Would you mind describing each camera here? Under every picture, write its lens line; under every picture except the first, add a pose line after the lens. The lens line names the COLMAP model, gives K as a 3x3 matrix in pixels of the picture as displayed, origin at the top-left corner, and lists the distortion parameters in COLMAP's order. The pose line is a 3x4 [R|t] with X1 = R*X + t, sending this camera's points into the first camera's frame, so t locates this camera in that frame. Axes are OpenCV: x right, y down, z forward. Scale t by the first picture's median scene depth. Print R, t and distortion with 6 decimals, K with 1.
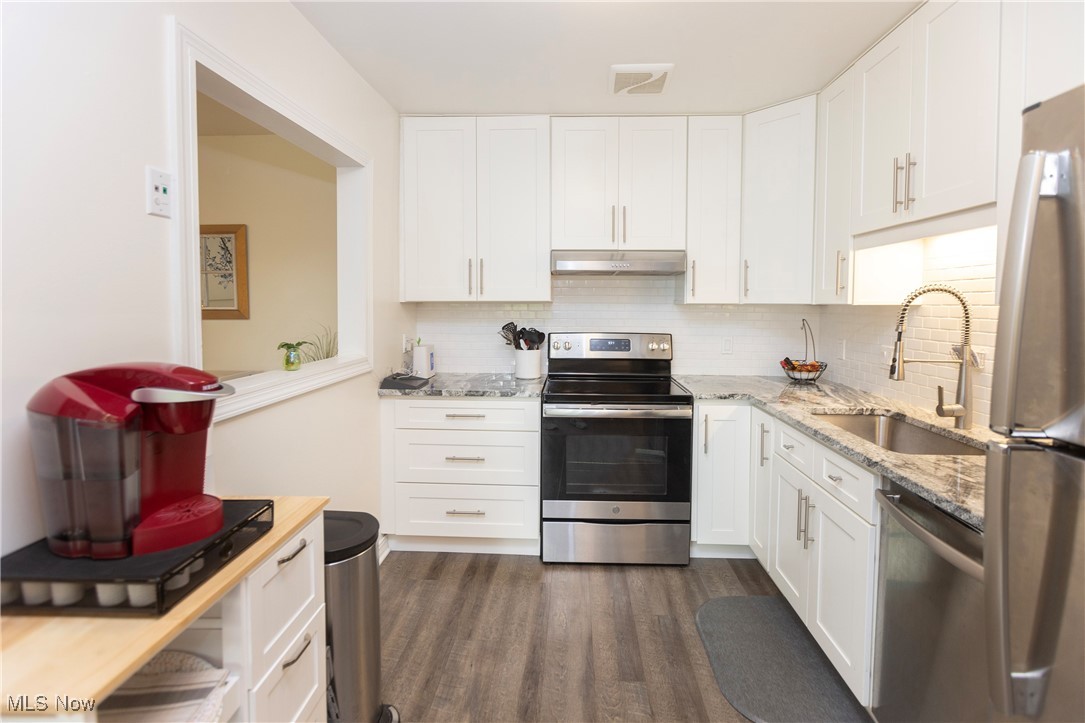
lens RADIAL K [[498.4, 0, 568.1], [0, 498.4, 322.9], [0, 0, 1]] dist [-0.012432, 0.000382]
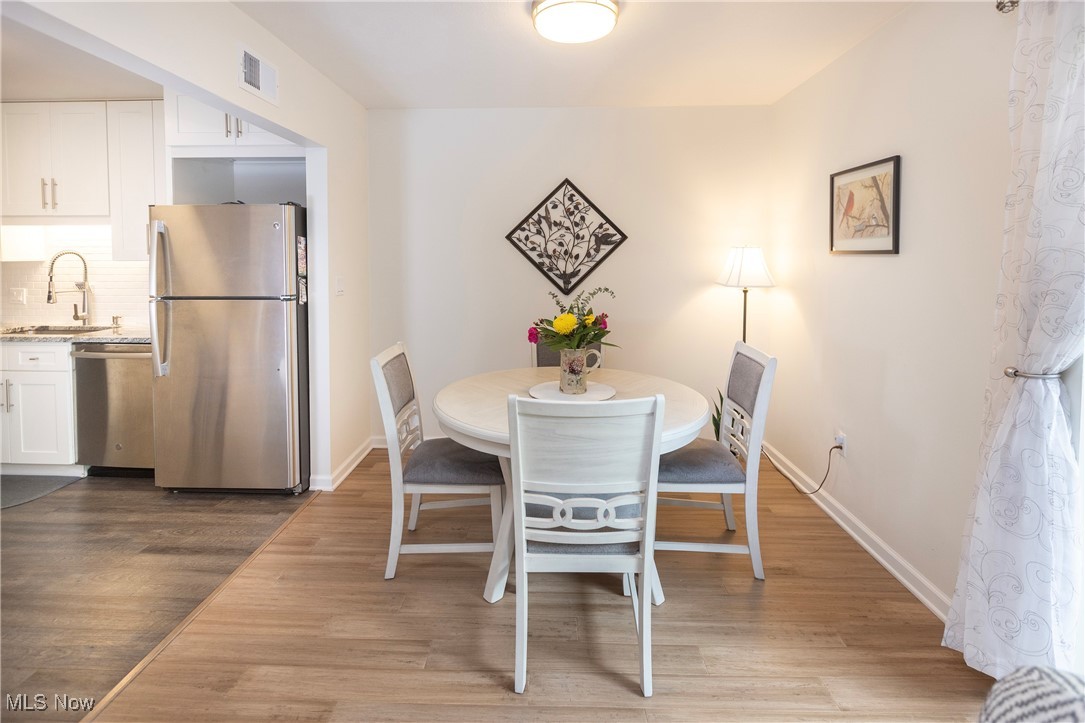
lens RADIAL K [[510.8, 0, 542.5], [0, 510.8, 277.7], [0, 0, 1]] dist [-0.003737, -0.000423]
pose [[-0.017069, -0.044667, 0.998856, -0.889023], [0.039827, 0.998178, 0.045317, 0.008459], [-0.999061, 0.040555, -0.015259, -0.550642]]
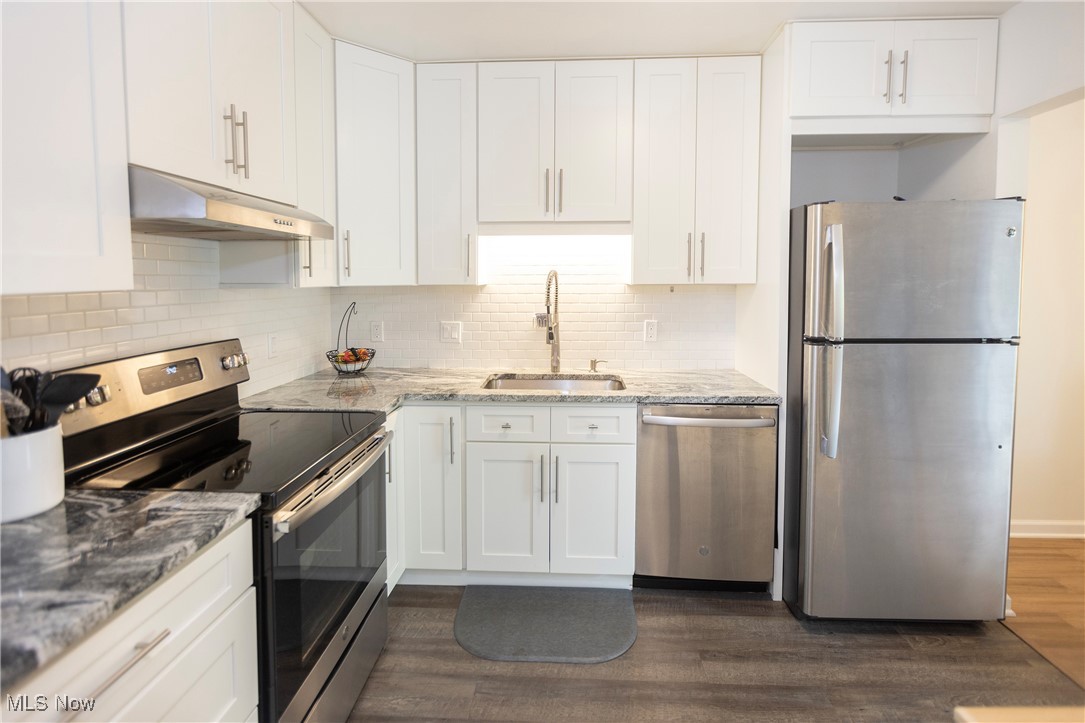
lens RADIAL K [[531.3, 0, 552.0], [0, 531.3, 308.0], [0, 0, 1]] dist [-0.001167, -0.000213]
pose [[0.004907, -0.063717, 0.997956, -0.524518], [0.041465, 0.997123, 0.063460, -0.047944], [-0.999128, 0.041068, 0.007535, 0.734826]]
